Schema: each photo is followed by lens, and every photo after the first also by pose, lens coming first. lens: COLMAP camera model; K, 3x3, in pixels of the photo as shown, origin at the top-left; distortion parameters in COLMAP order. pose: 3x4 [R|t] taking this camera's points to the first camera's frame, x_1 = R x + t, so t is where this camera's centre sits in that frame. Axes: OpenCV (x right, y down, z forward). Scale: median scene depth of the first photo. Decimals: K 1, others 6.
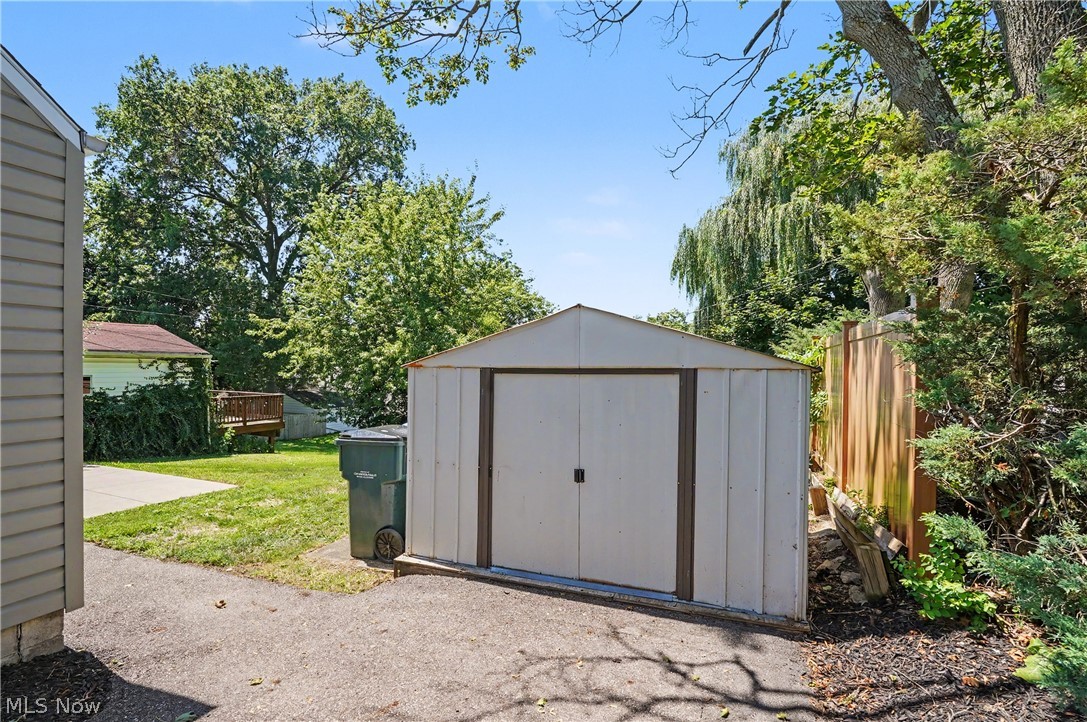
lens RADIAL K [[500.9, 0, 543.5], [0, 500.9, 361.0], [0, 0, 1]] dist [-0.000577, 0.000150]
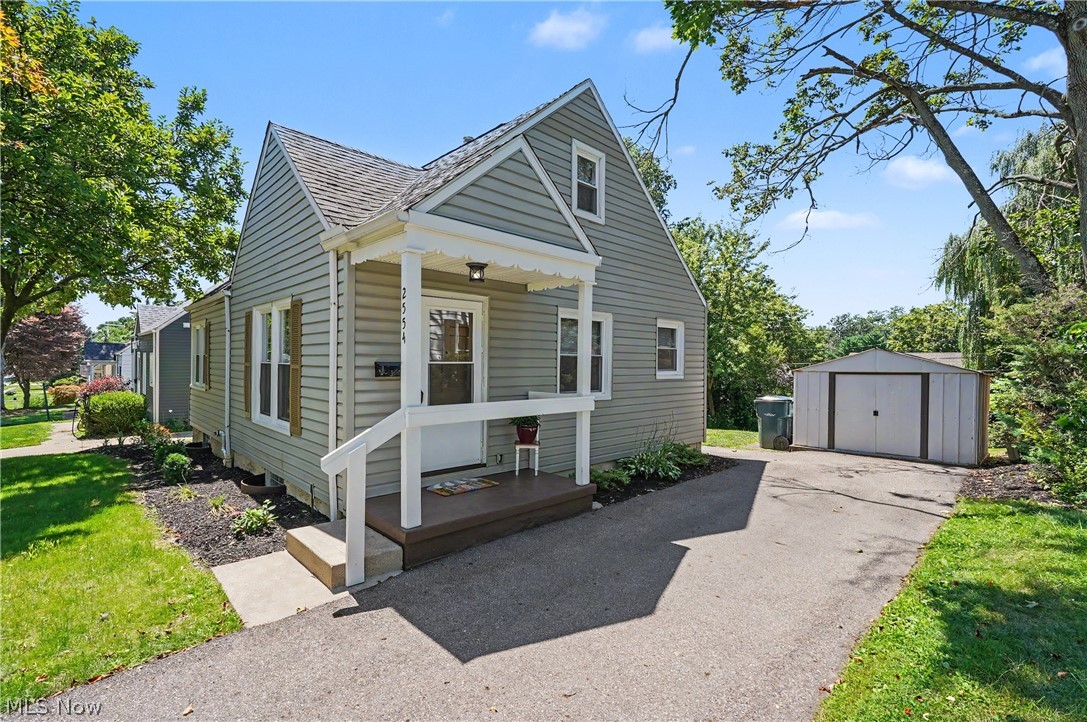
lens RADIAL K [[496.0, 0, 542.9], [0, 496.0, 363.5], [0, 0, 1]] dist [-0.007245, 0.000977]
pose [[0.906435, -0.003240, -0.422332, -0.070363], [0.006166, 0.999966, 0.005562, -0.009859], [0.422300, -0.007645, 0.906424, -0.353878]]
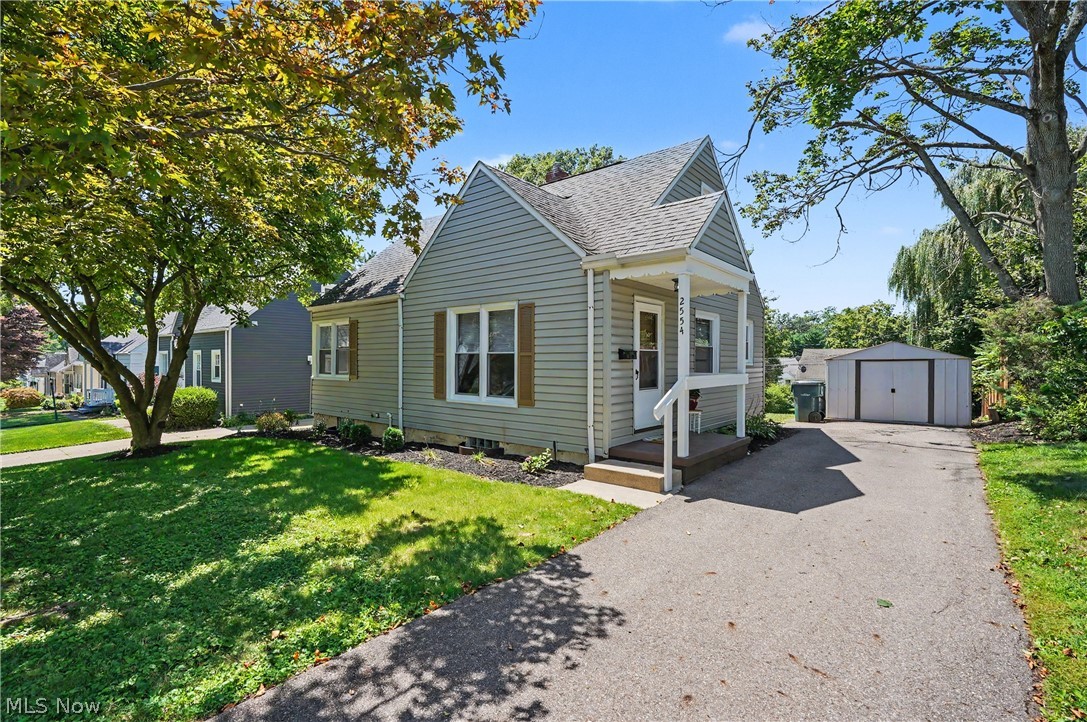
lens RADIAL K [[497.8, 0, 543.5], [0, 497.8, 361.0], [0, 0, 1]] dist [-0.004892, -0.001111]
pose [[0.946370, -0.011701, -0.322874, -0.185776], [0.013472, 0.999904, 0.003251, -0.003214], [0.322805, -0.007427, 0.946436, -0.507938]]
